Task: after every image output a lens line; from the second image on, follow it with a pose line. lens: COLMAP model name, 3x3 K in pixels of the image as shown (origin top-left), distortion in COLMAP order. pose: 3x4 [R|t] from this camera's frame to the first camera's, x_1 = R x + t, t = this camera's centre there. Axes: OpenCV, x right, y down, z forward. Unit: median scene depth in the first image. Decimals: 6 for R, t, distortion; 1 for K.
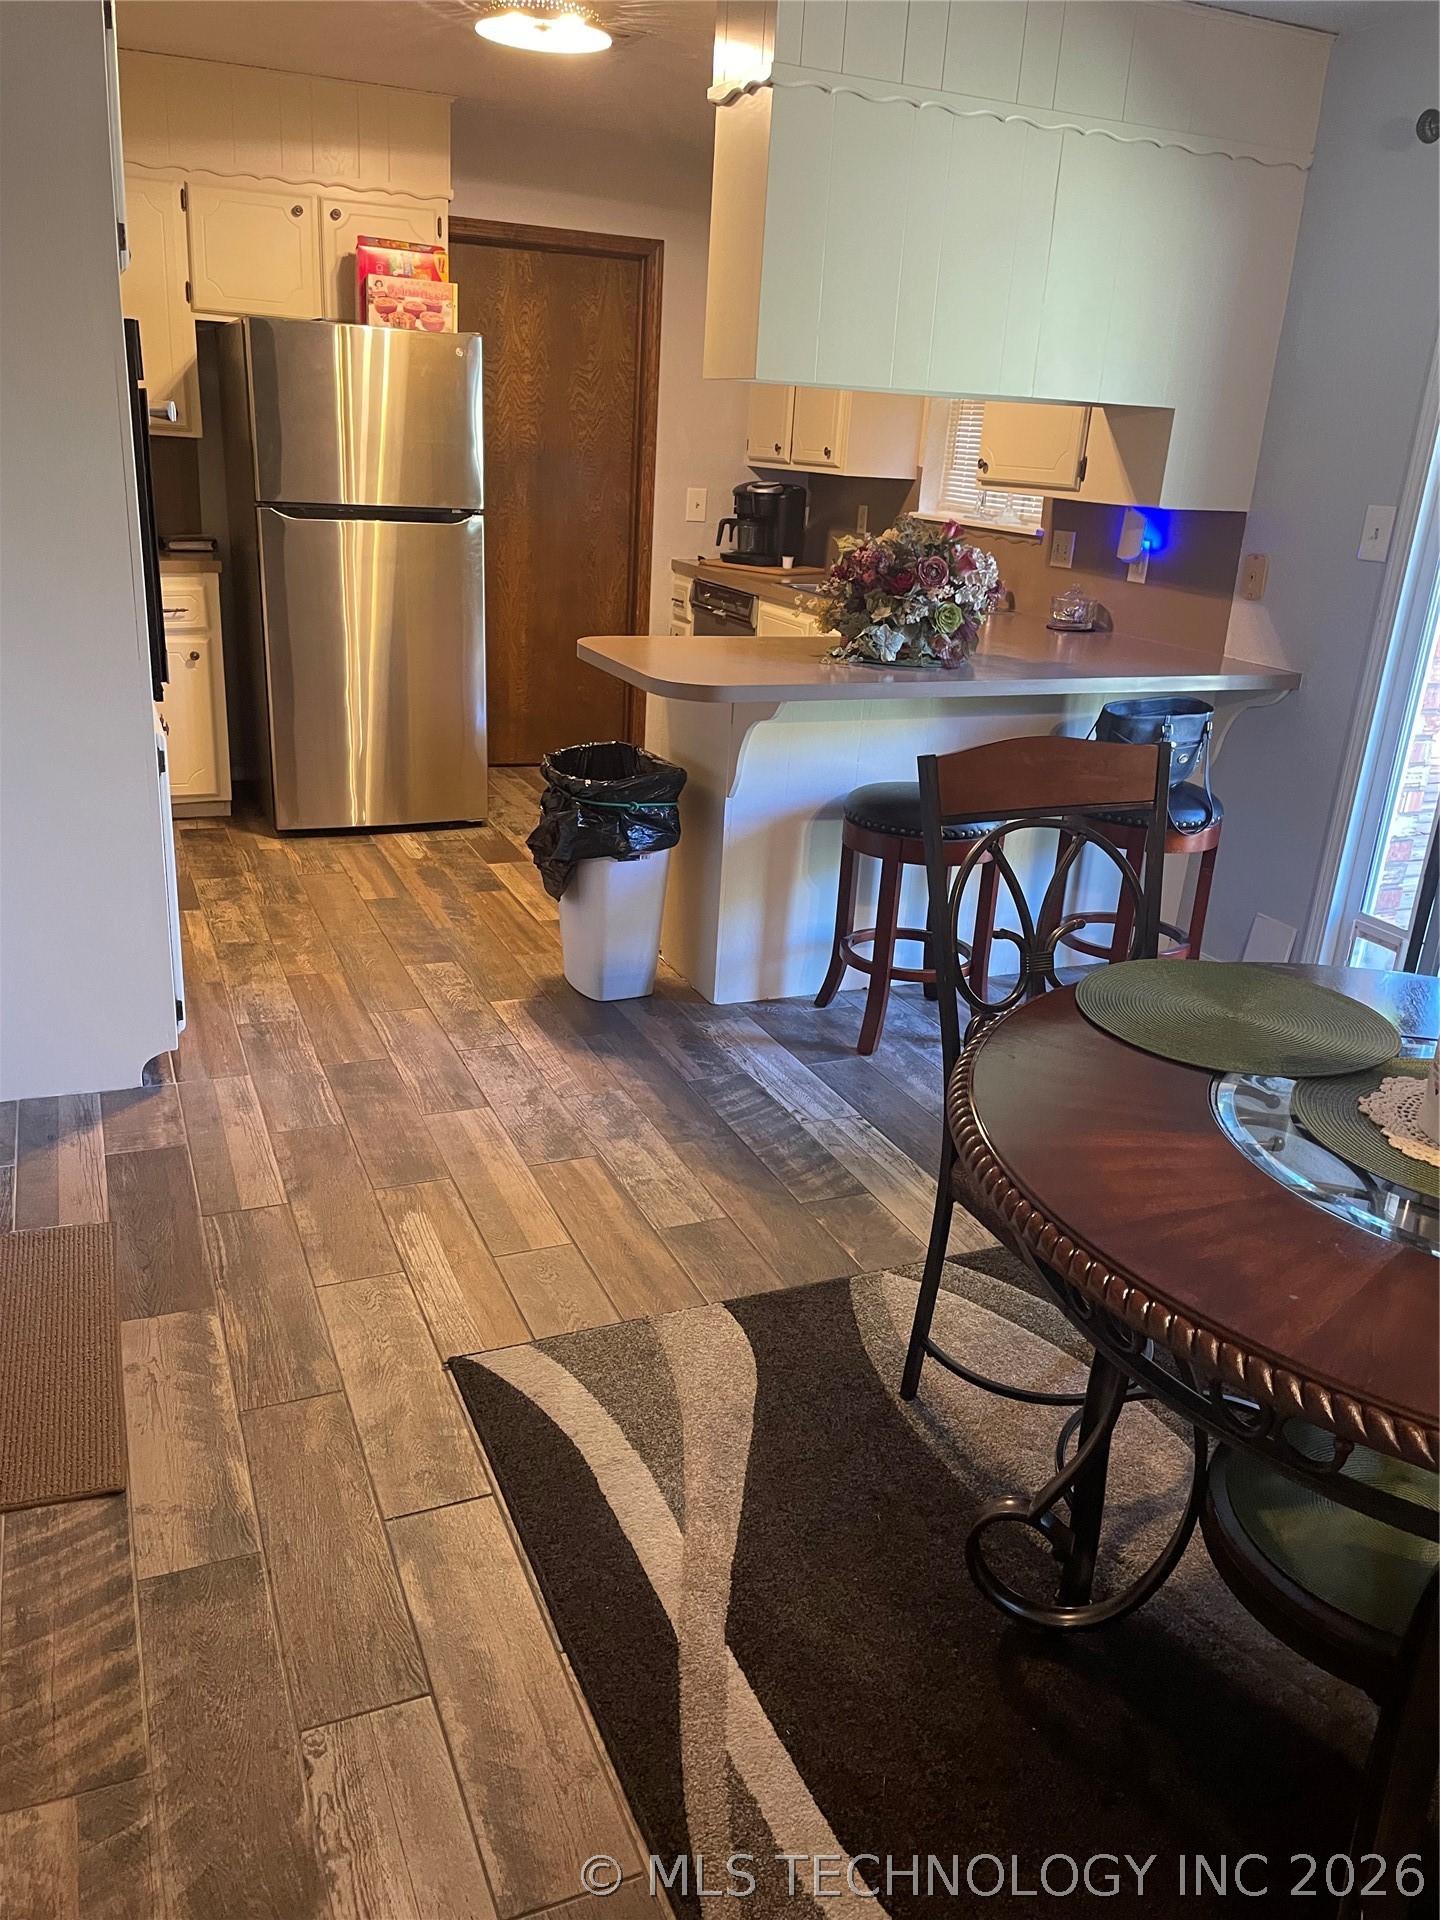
lens RADIAL K [[1455.1, 0, 718.0], [0, 1455.1, 967.8], [0, 0, 1]] dist [0.103825, -0.129456]
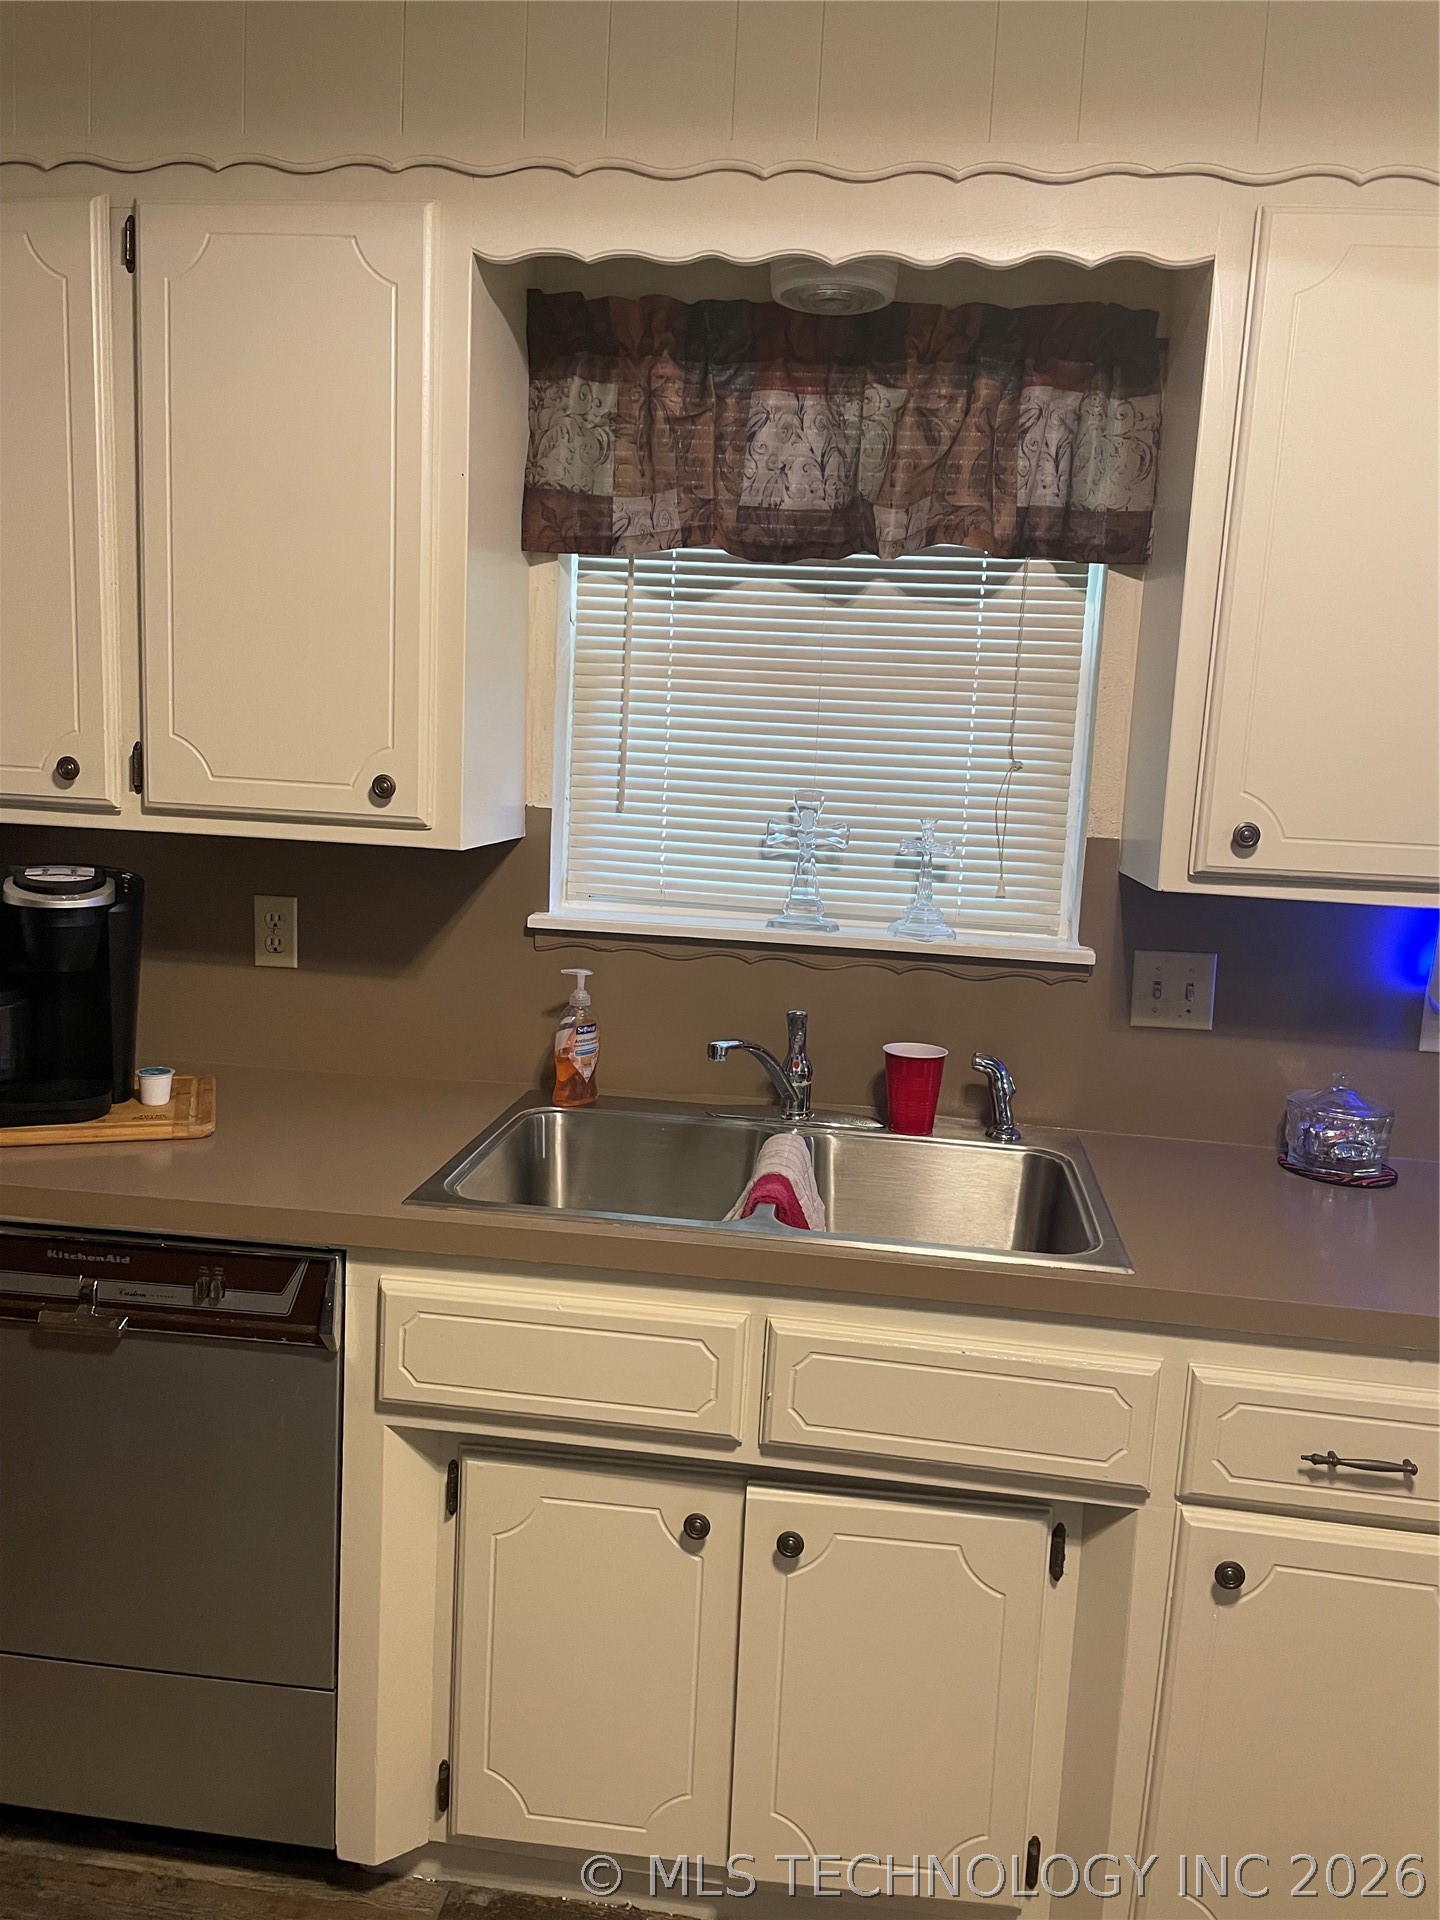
lens RADIAL K [[1437.9, 0, 724.0], [0, 1437.9, 952.8], [0, 0, 1]] dist [0.099494, -0.122194]
pose [[0.517935, -0.159924, 0.840338, -0.203251], [0.278254, 0.960441, 0.011281, -0.343299], [-0.808899, 0.227985, 0.541946, 0.884851]]
